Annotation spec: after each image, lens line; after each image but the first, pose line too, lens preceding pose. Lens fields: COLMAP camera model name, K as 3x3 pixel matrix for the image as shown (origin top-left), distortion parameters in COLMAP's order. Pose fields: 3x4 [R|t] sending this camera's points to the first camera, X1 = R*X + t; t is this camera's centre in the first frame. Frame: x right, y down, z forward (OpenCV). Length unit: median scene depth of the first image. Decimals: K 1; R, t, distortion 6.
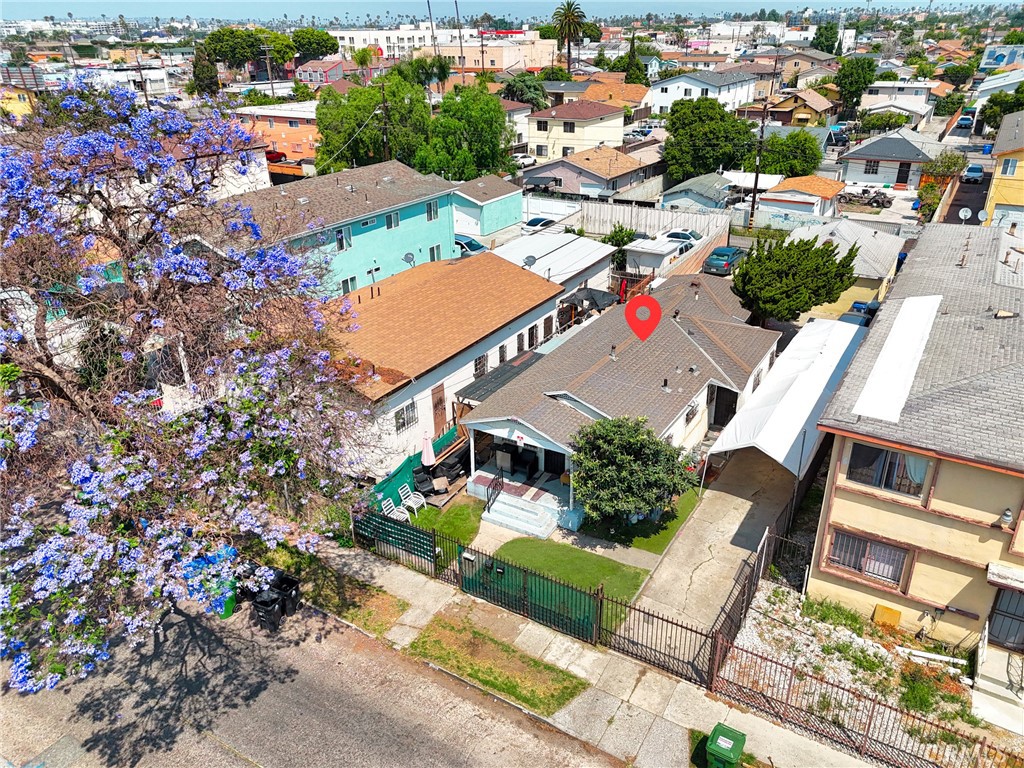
lens RADIAL K [[773.4, 0, 512.0], [0, 773.4, 384.0], [0, 0, 1]] dist [0.090370, -0.091369]
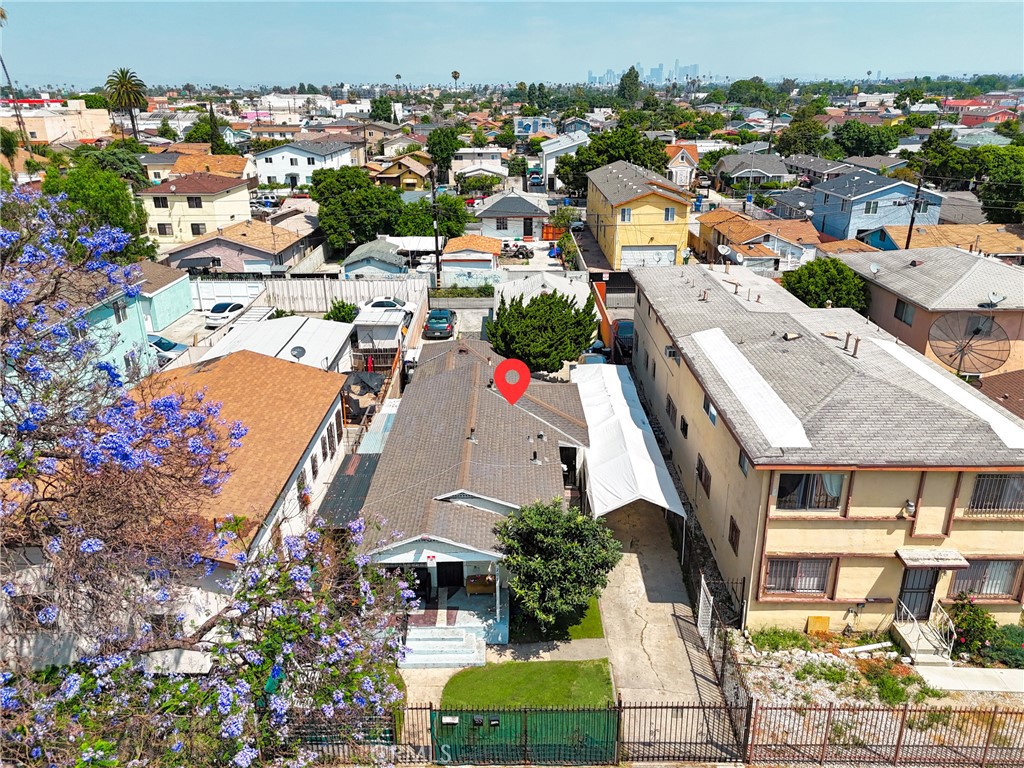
lens RADIAL K [[773.4, 0, 512.0], [0, 773.4, 384.0], [0, 0, 1]] dist [0.090370, -0.091369]
pose [[0.856434, -0.176350, 0.485202, -0.123524], [0.213548, 0.976686, -0.021952, -0.033072], [-0.470019, 0.122414, 0.874127, 0.077400]]
